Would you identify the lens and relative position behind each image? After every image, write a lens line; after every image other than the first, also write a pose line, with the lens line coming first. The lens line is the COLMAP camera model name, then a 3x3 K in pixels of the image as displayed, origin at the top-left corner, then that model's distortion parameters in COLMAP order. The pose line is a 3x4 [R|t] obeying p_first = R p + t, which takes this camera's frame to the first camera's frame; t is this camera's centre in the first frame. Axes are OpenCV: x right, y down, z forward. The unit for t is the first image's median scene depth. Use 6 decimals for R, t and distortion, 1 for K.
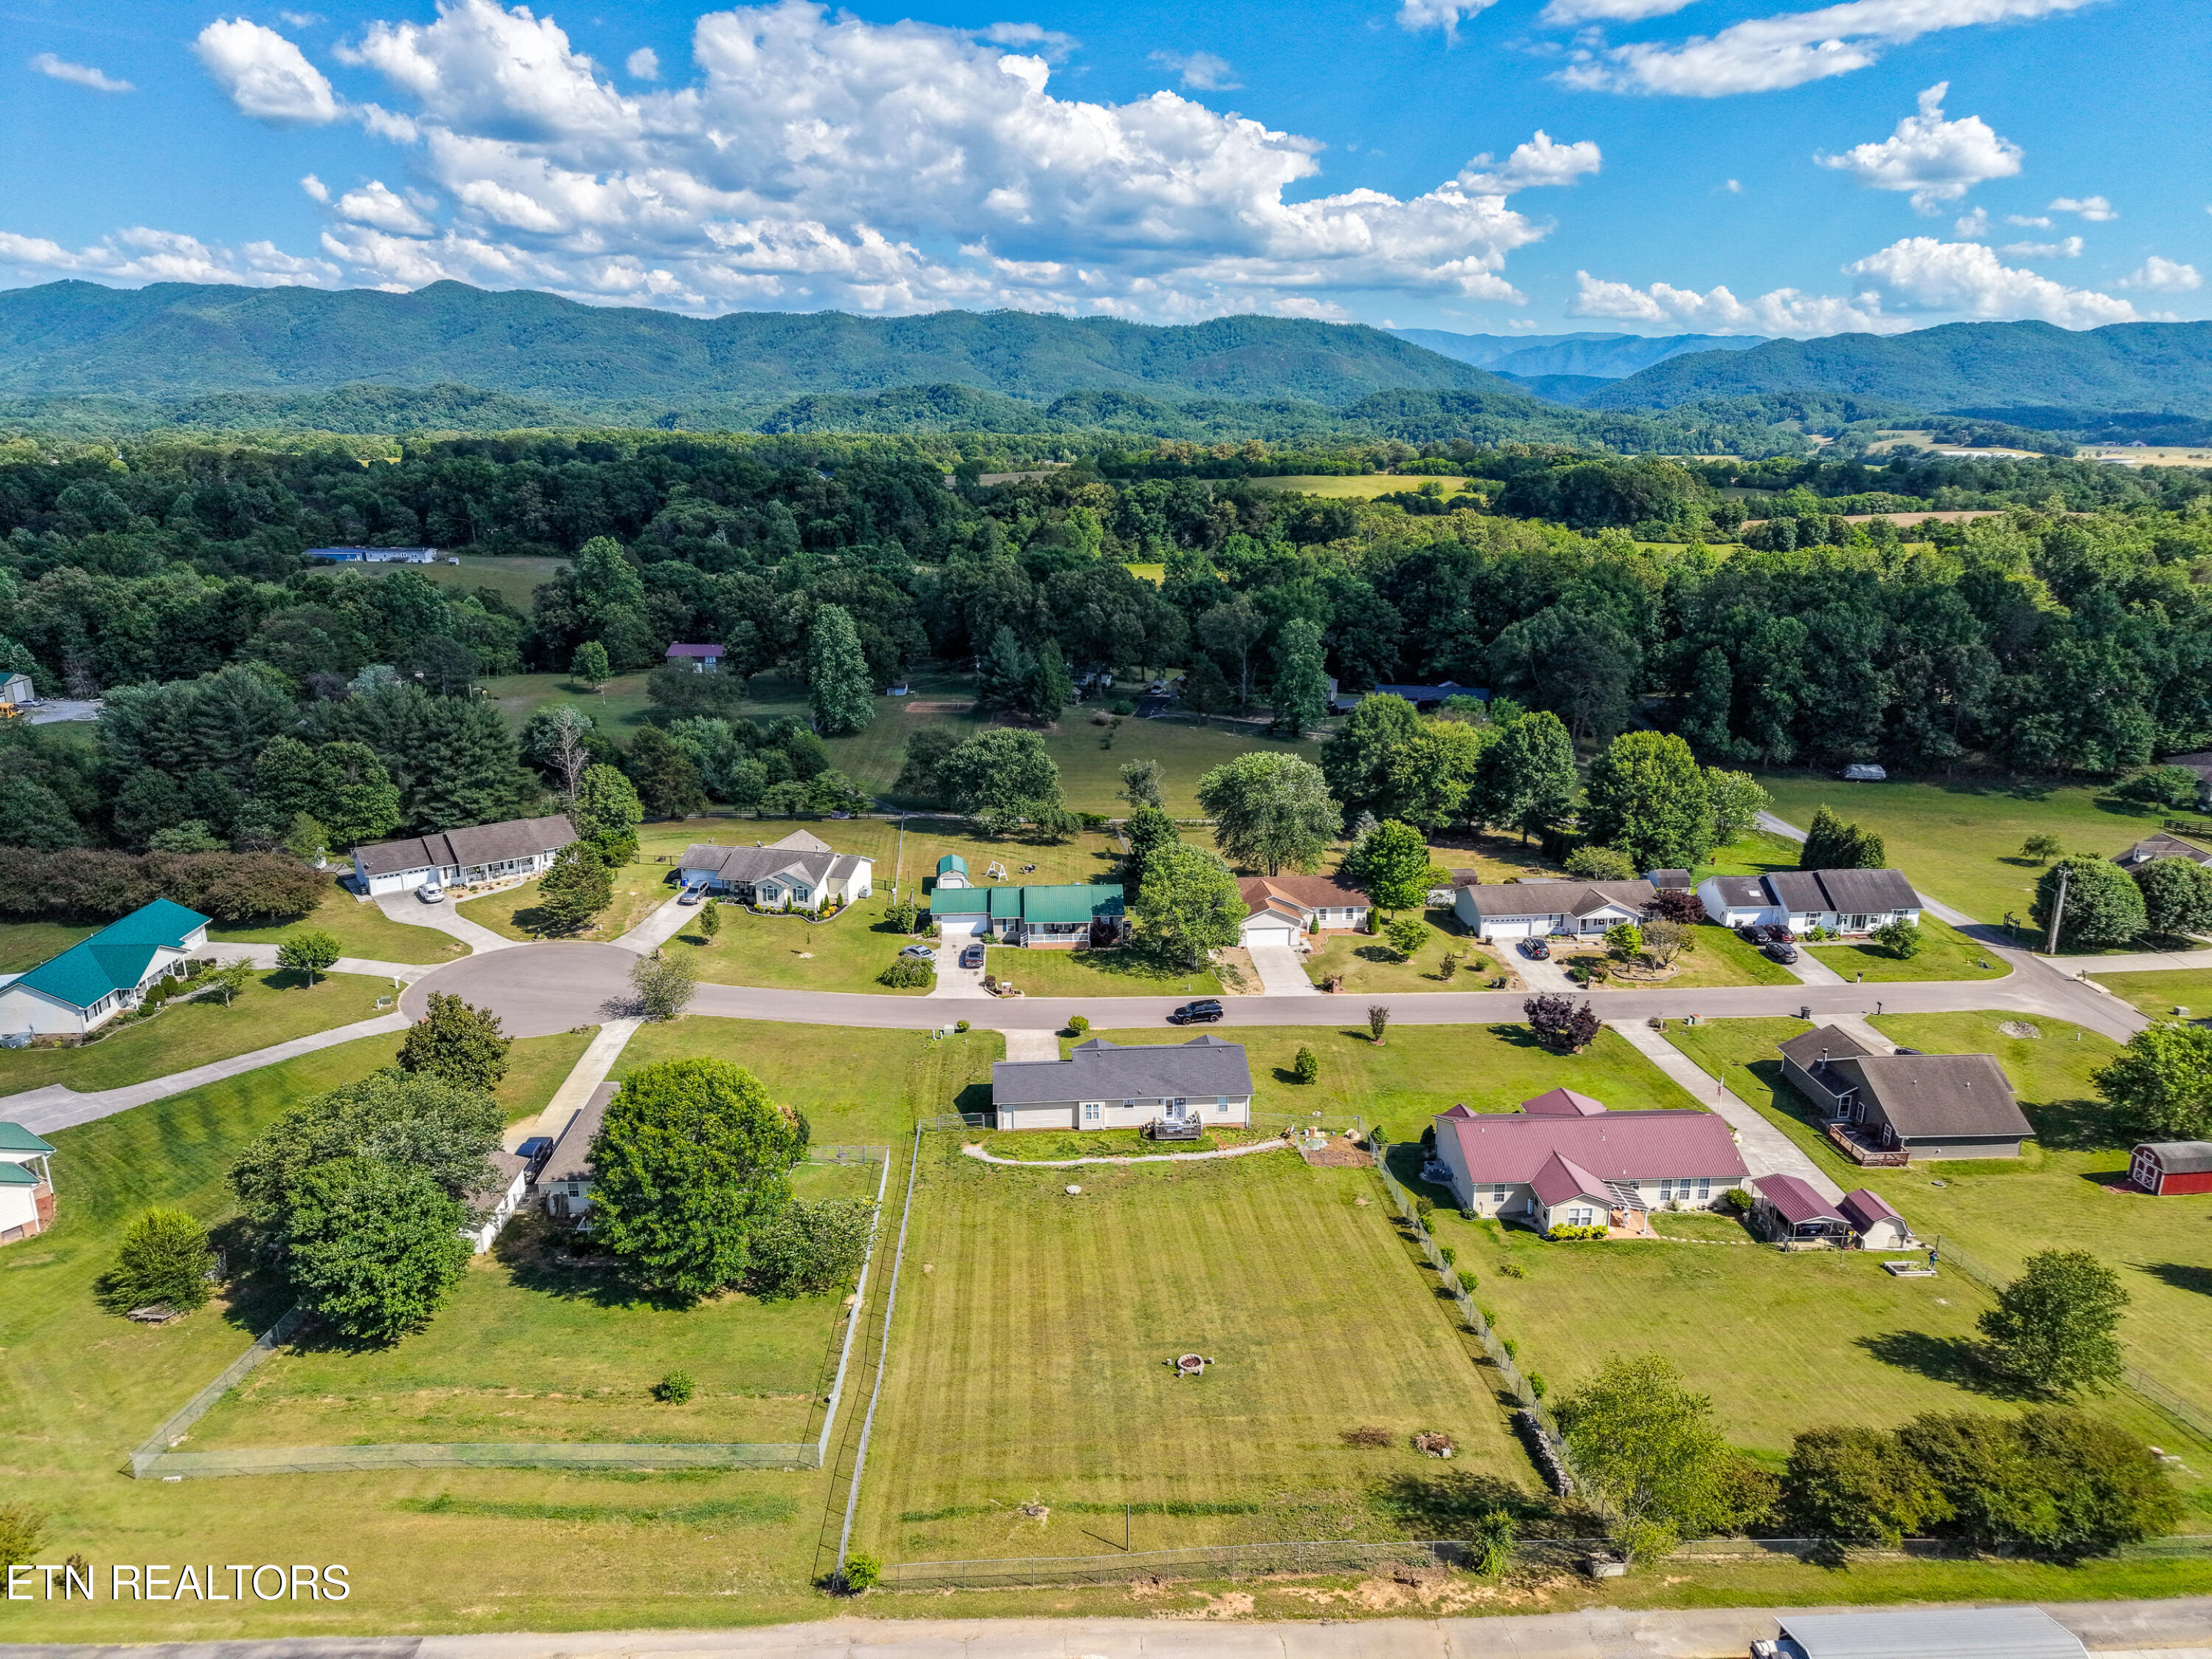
lens RADIAL K [[1499.1, 0, 1095.8], [0, 1499.1, 836.0], [0, 0, 1]] dist [0.021909, -0.018376]
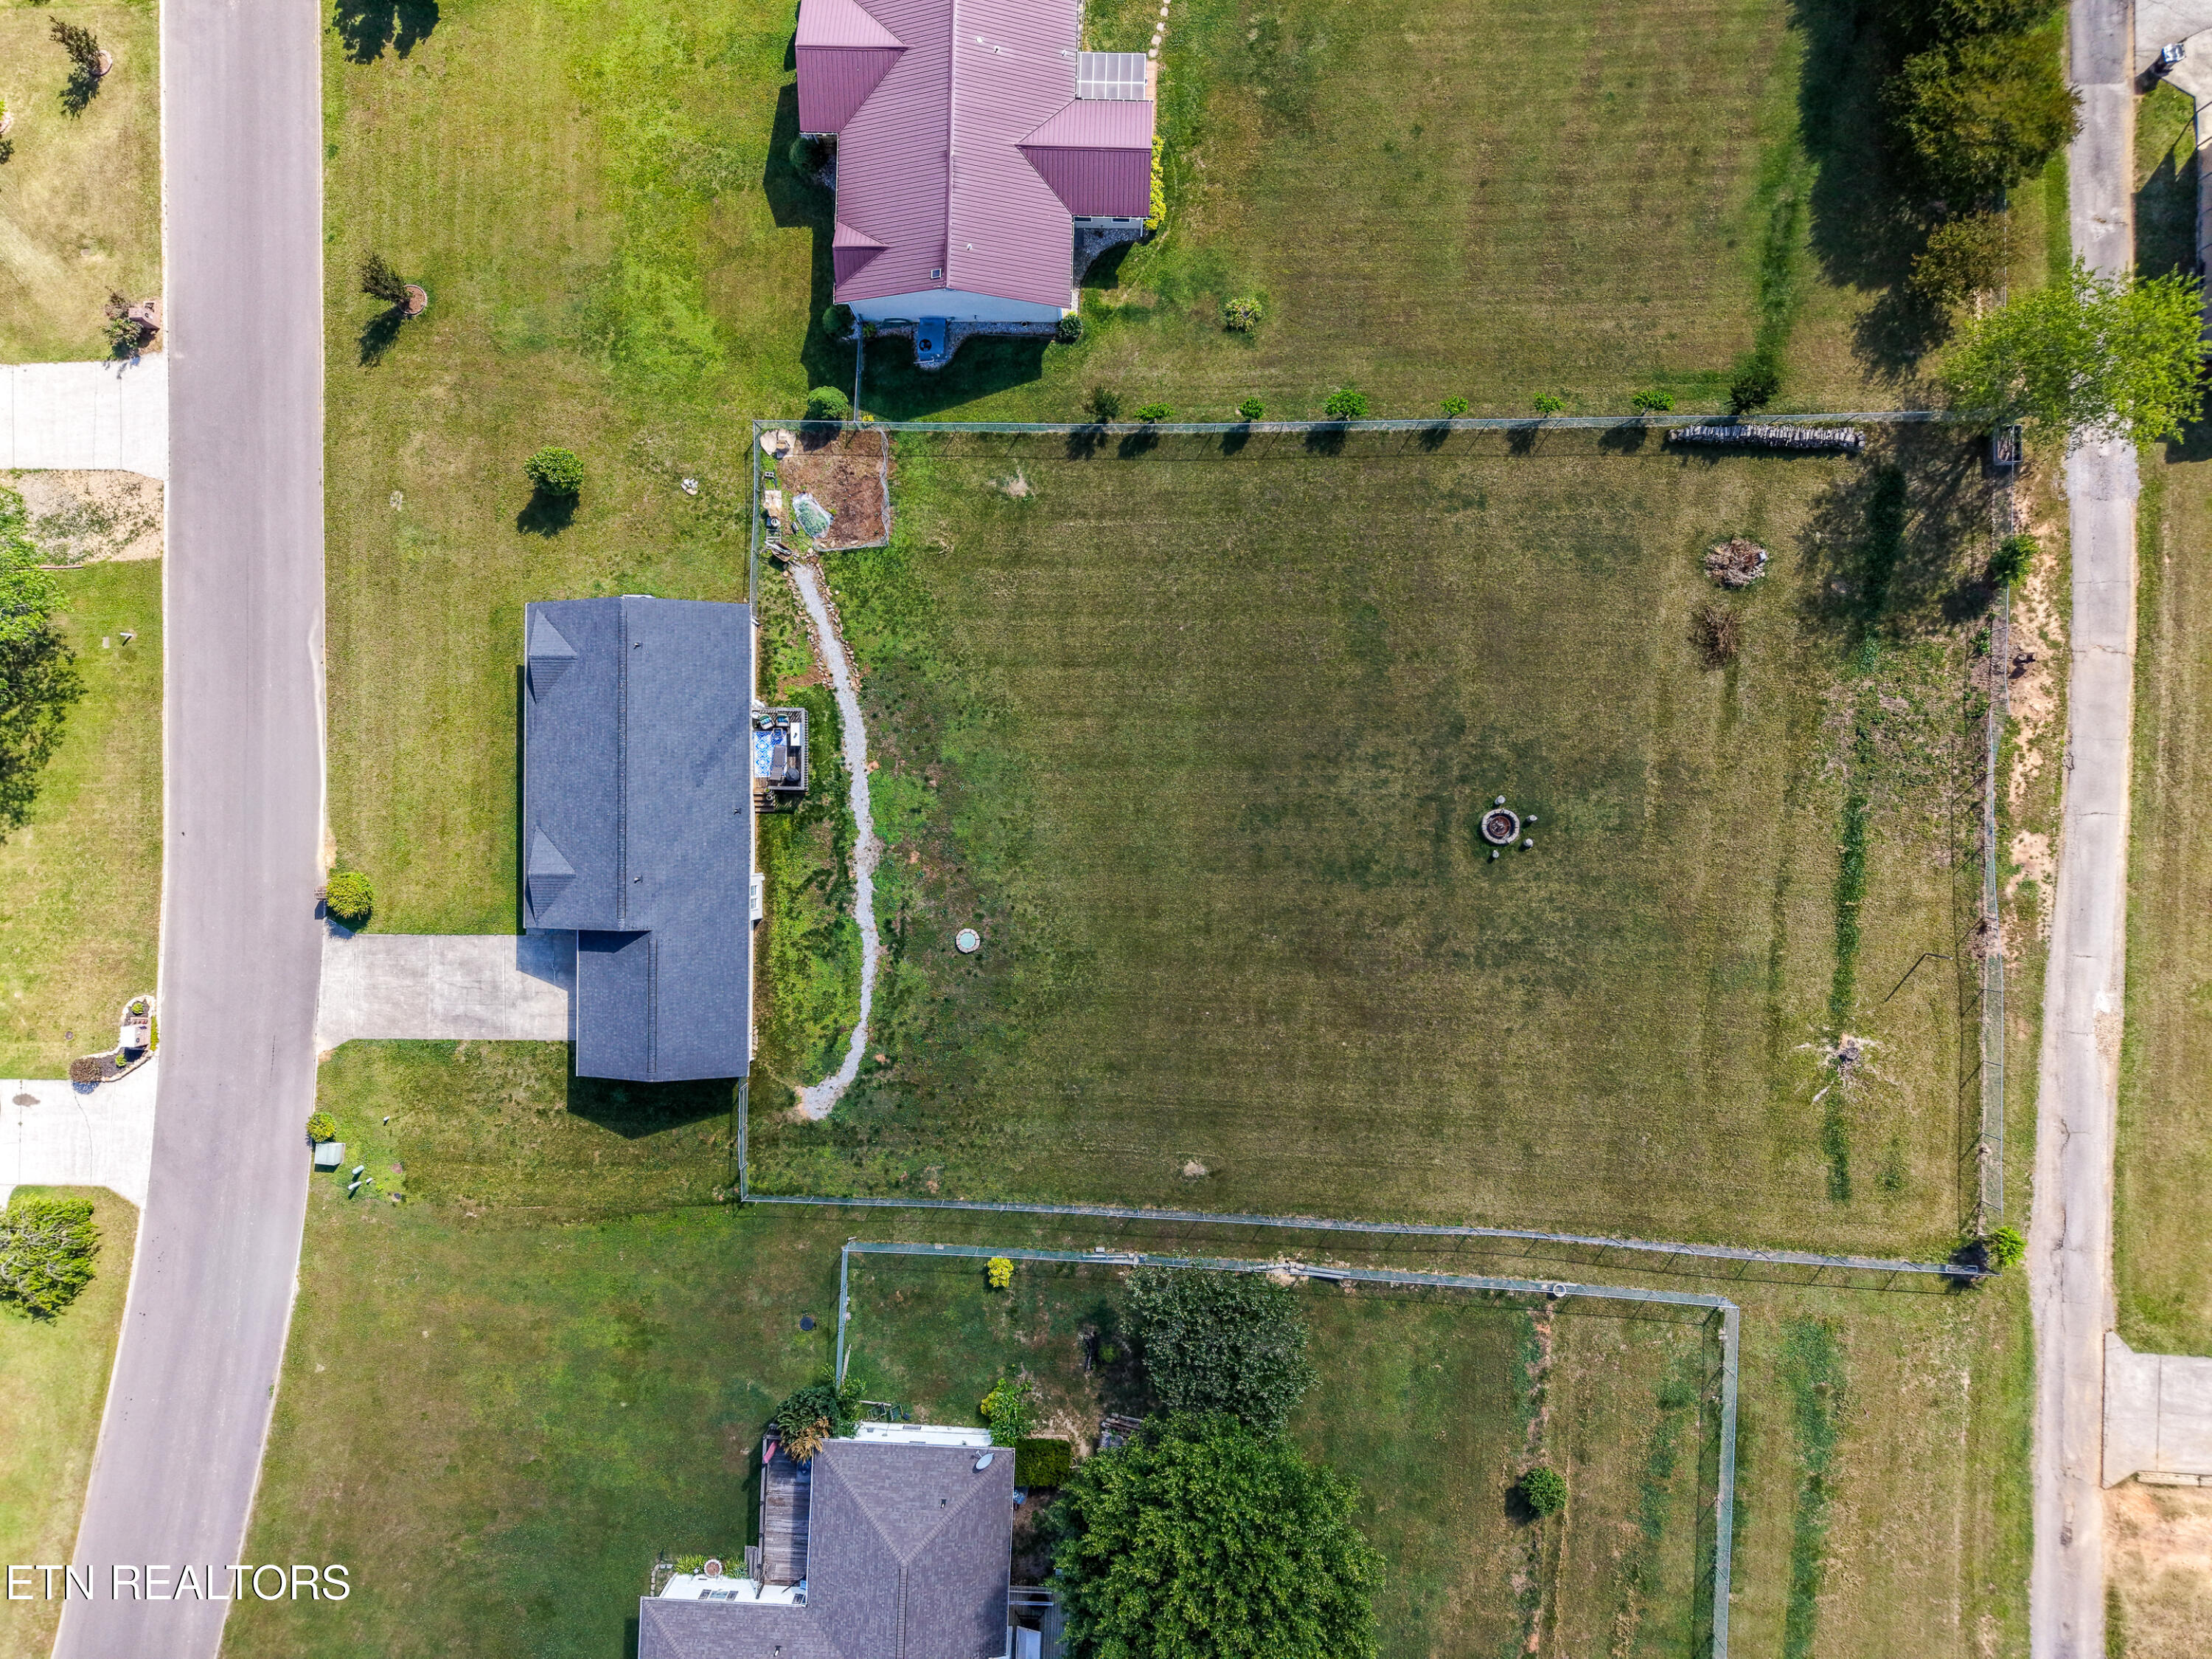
lens RADIAL K [[1499.1, 0, 1095.8], [0, 1499.1, 836.0], [0, 0, 1]] dist [0.021909, -0.018376]
pose [[0.079710, -0.996815, 0.002547, 0.043222], [0.287021, 0.025398, 0.957588, -0.474797], [-0.954602, -0.075598, 0.288131, 1.054762]]
